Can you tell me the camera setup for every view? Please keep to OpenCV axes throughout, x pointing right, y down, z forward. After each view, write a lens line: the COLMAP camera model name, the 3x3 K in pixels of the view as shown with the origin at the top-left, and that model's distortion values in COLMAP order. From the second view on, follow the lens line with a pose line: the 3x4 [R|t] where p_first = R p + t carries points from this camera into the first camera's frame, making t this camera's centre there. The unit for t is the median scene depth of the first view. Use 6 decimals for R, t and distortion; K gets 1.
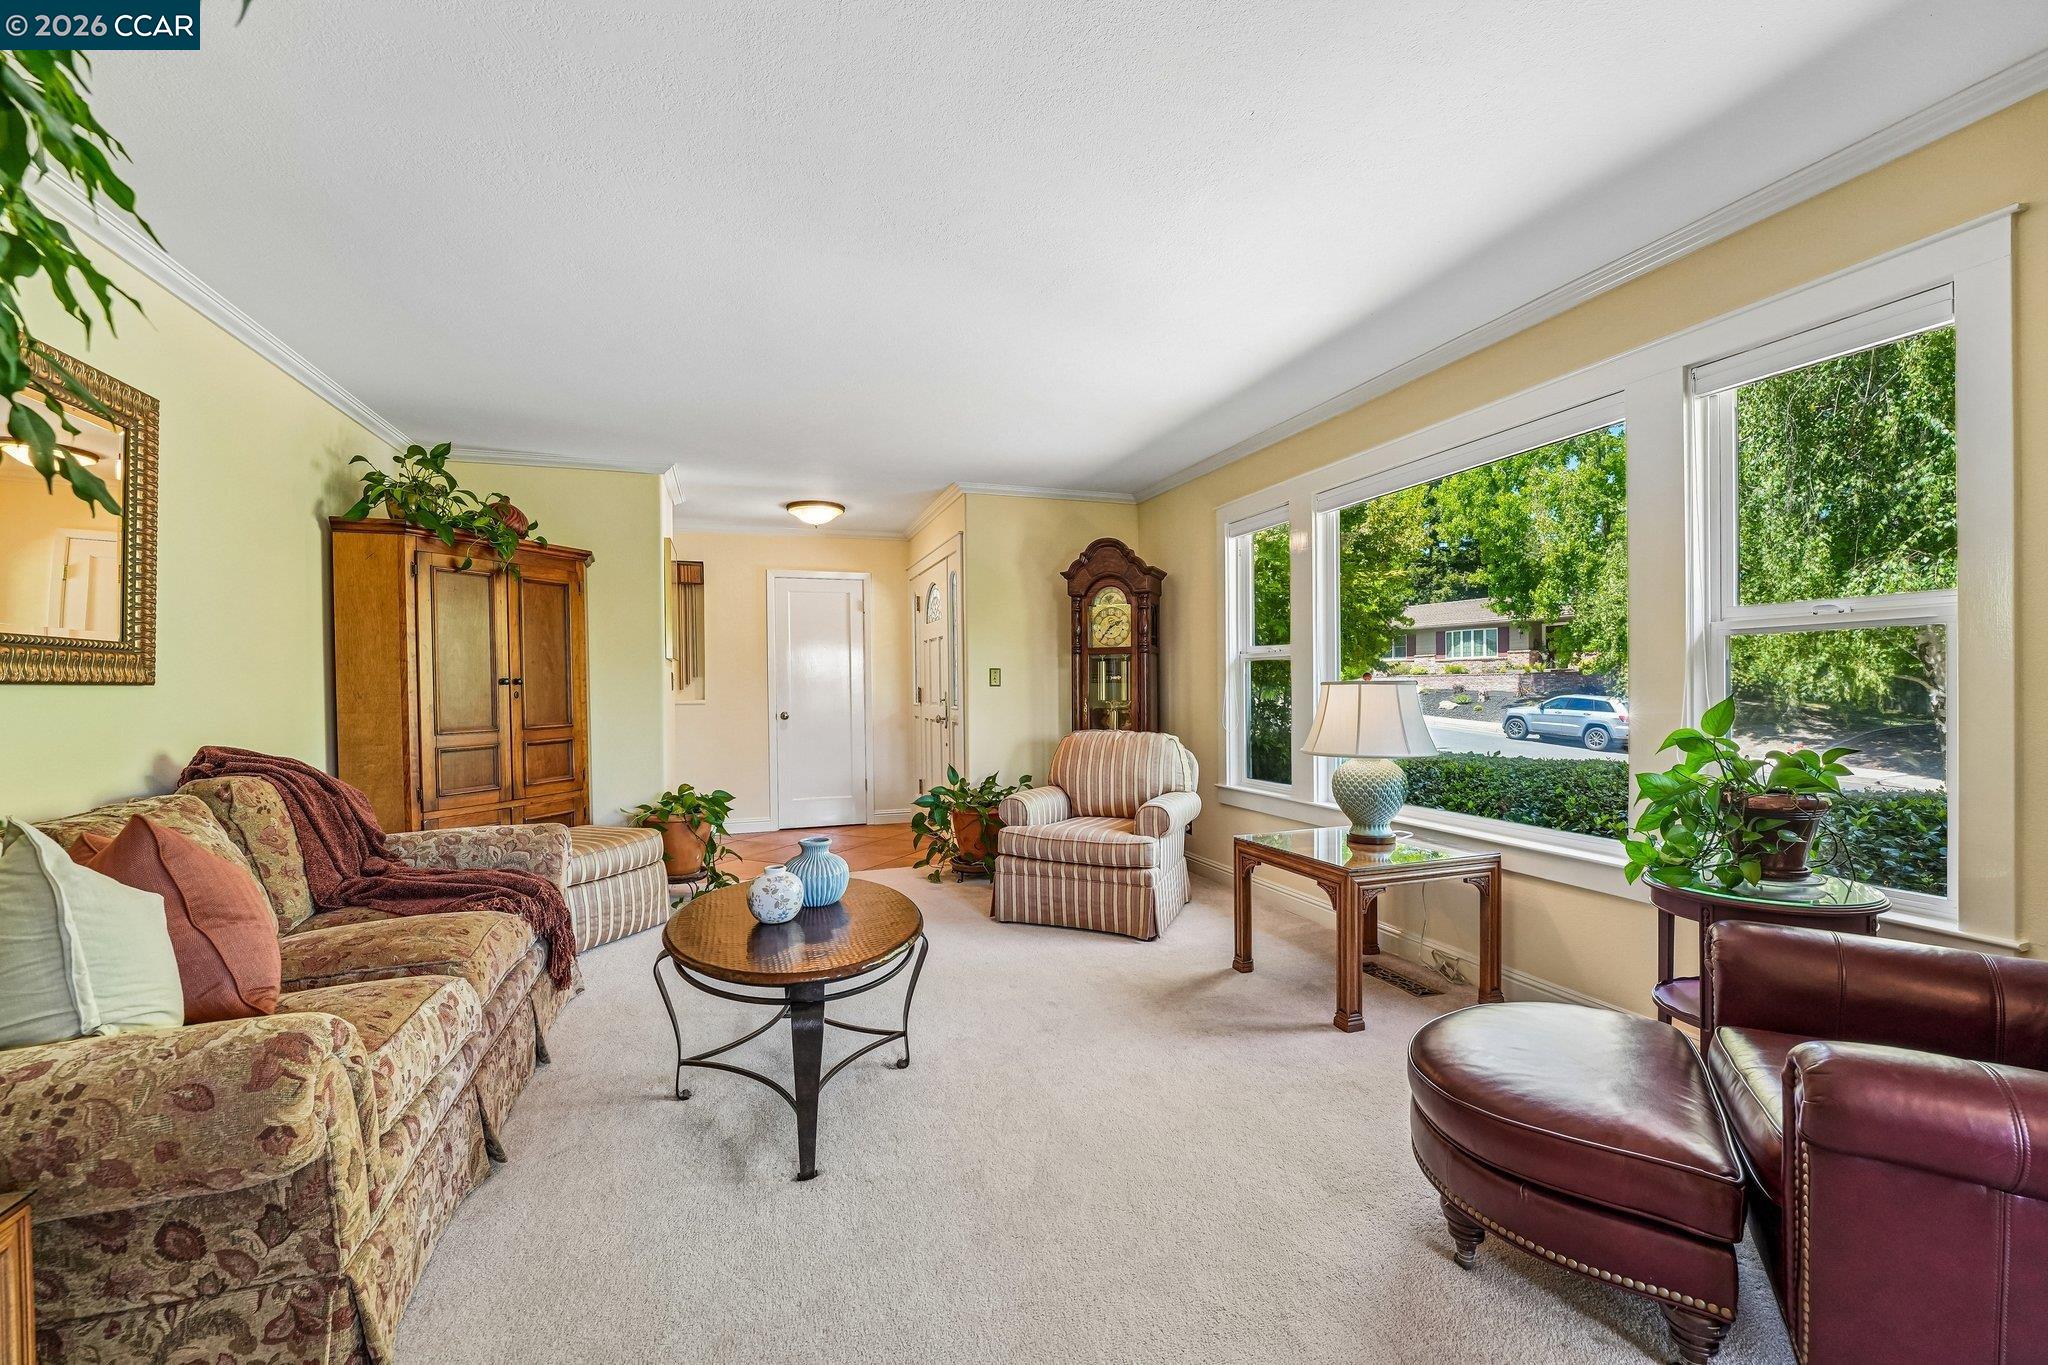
lens RADIAL K [[828.6, 0, 1012.8], [0, 828.6, 678.5], [0, 0, 1]] dist [-0.020871, 0.004285]
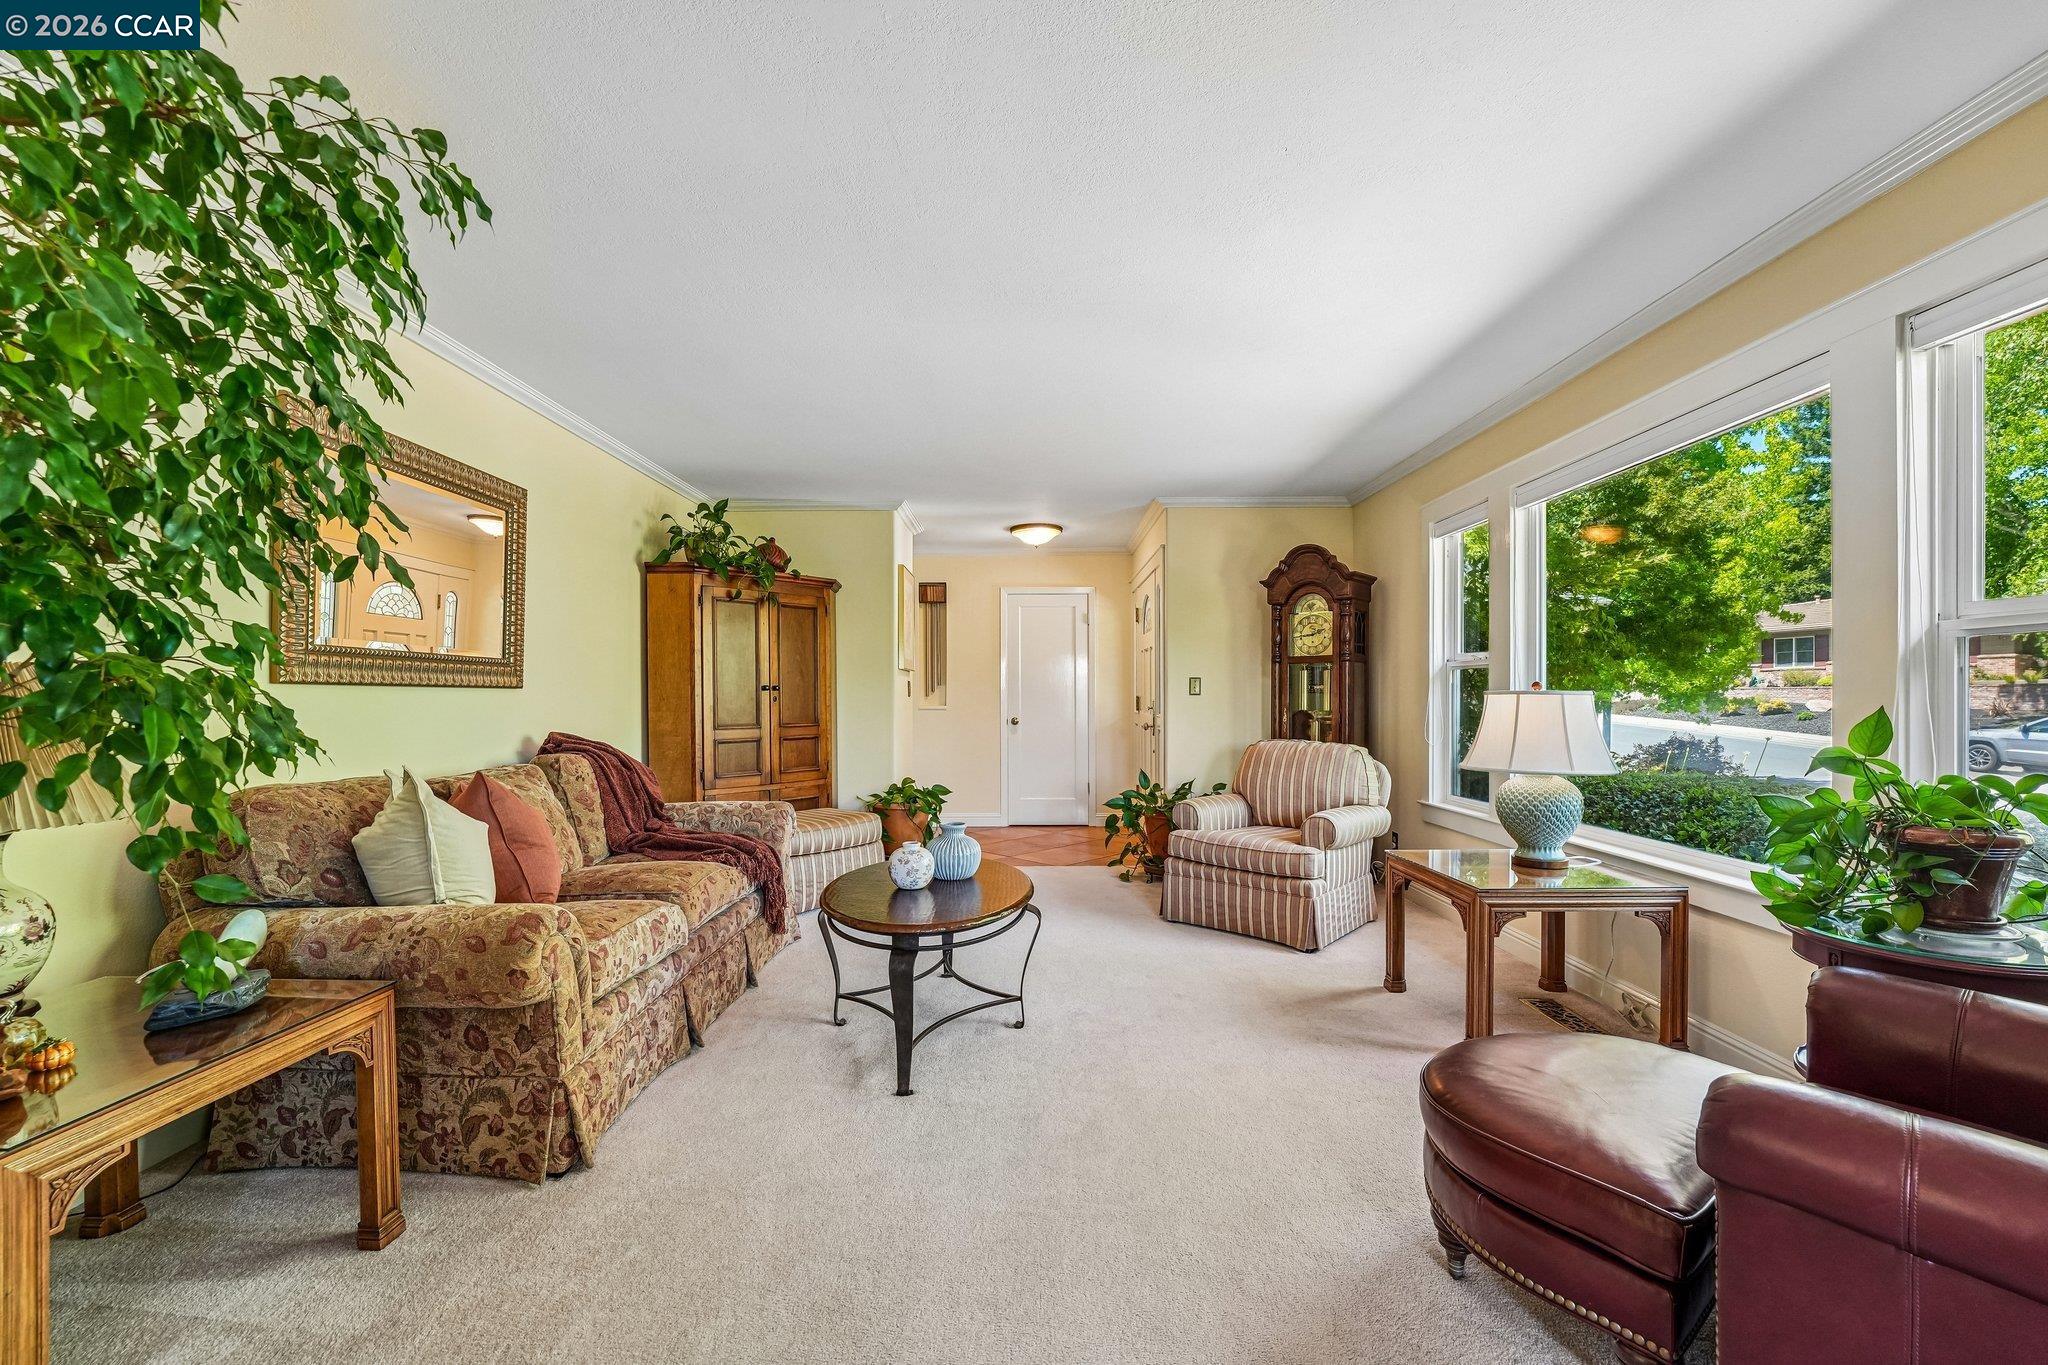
lens RADIAL K [[834.2, 0, 1018.6], [0, 834.2, 683.4], [0, 0, 1]] dist [-0.014466, -0.000885]
pose [[0.941962, 0.002400, -0.335711, 0.177840], [-0.004397, 0.999977, -0.005187, 0.001948], [0.335691, 0.006361, 0.941951, -0.058905]]
